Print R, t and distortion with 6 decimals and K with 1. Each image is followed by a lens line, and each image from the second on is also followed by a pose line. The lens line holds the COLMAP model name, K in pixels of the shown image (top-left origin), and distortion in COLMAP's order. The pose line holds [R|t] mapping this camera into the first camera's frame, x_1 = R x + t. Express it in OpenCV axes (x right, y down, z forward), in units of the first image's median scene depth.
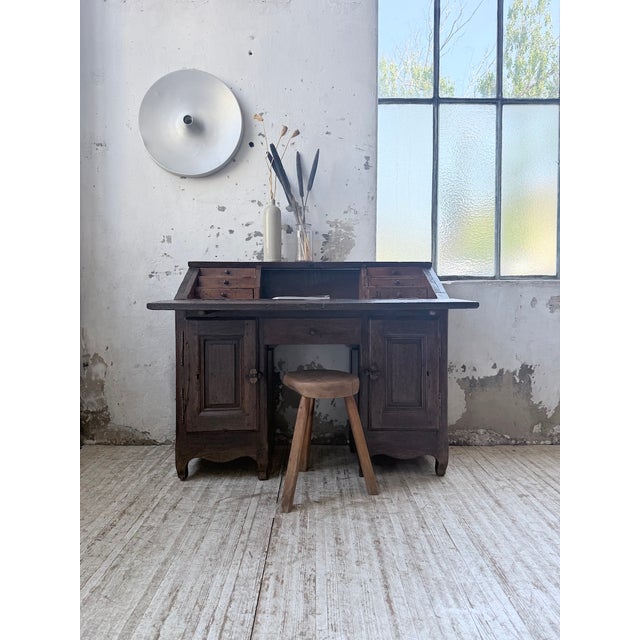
lens RADIAL K [[456.6, 0, 319.3], [0, 456.6, 321.0], [0, 0, 1]] dist [0.021842, -0.044894]
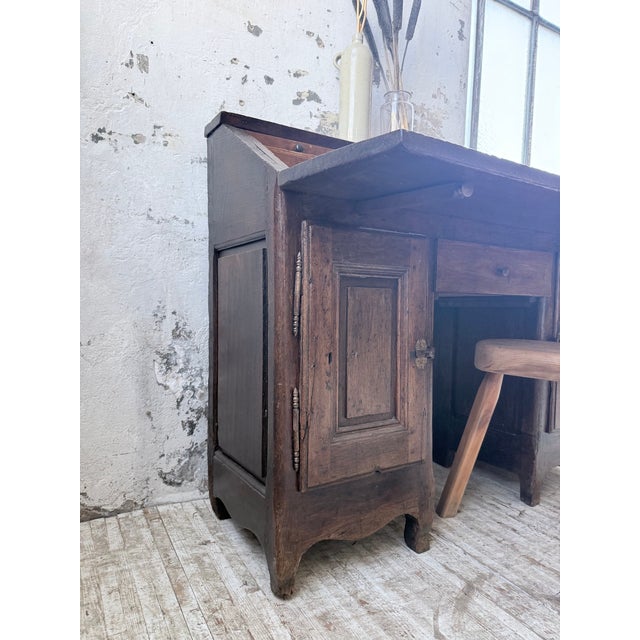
lens RADIAL K [[456.6, 0, 322.9], [0, 456.6, 323.5], [0, 0, 1]] dist [0.021842, -0.044894]
pose [[0.865175, -0.002875, 0.501462, -0.433616], [-0.016243, 0.999298, 0.033754, 0.065486], [-0.501207, -0.037348, 0.864521, 0.553768]]
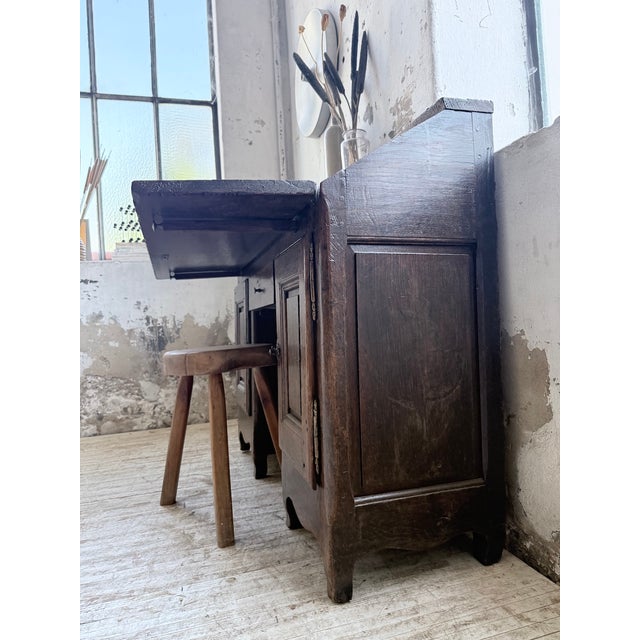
lens RADIAL K [[456.6, 0, 318.1], [0, 456.6, 319.7], [0, 0, 1]] dist [0.021842, -0.044894]
pose [[0.267756, -0.025160, -0.963158, 0.621743], [0.015644, 0.999641, -0.021764, 0.079479], [0.963360, -0.009240, 0.268054, 0.801856]]
